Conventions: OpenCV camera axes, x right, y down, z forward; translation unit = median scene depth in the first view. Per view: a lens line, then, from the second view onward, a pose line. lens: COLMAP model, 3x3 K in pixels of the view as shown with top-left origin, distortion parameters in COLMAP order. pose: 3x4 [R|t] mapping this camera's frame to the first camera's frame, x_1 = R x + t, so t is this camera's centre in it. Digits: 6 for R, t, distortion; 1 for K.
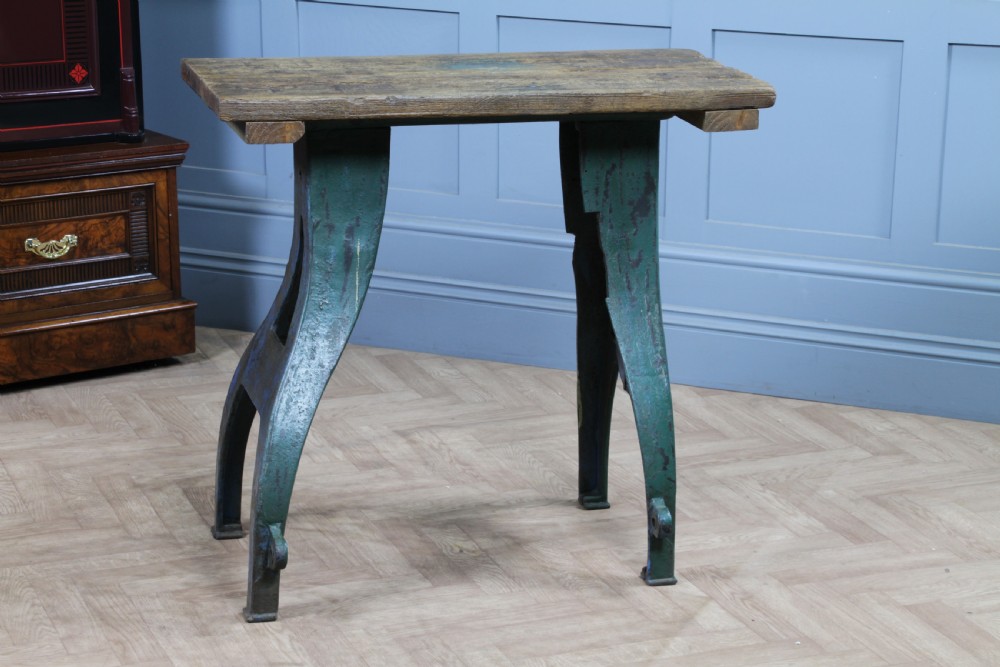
lens RADIAL K [[2464.5, 0, 507.7], [0, 2464.5, 348.6], [0, 0, 1]] dist [0.446343, 0.000000]
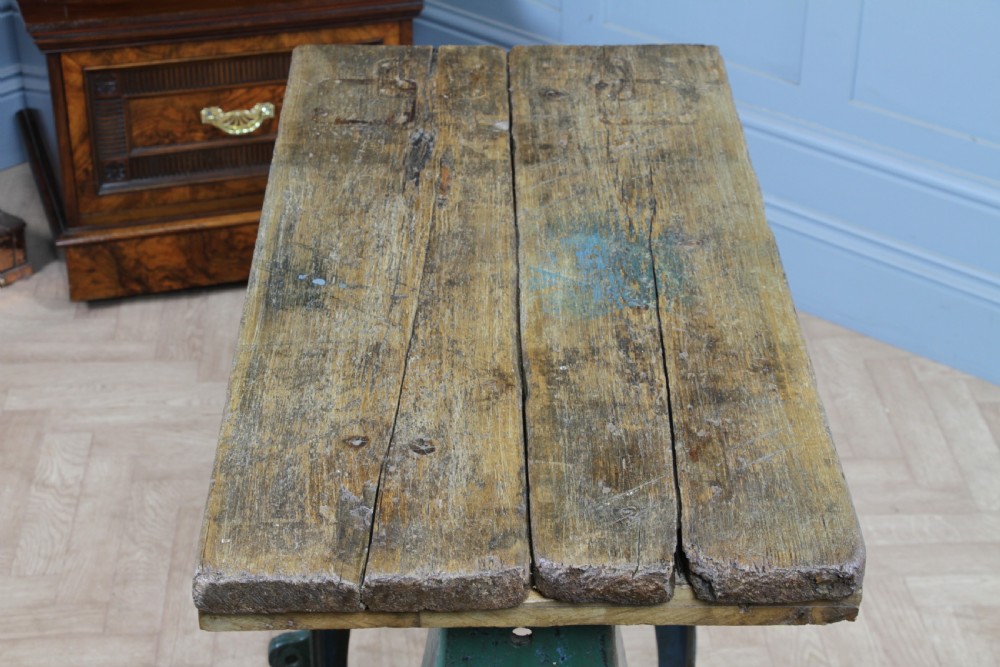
lens RADIAL K [[2100.3, 0, 494.6], [0, 2100.3, 333.7], [0, 0, 1]] dist [0.295954, 0.000000]
pose [[0.952571, 0.147658, -0.266092, 0.078844], [-0.079086, 0.964469, 0.252081, -0.159647], [0.293860, -0.219081, 0.930403, 0.452051]]
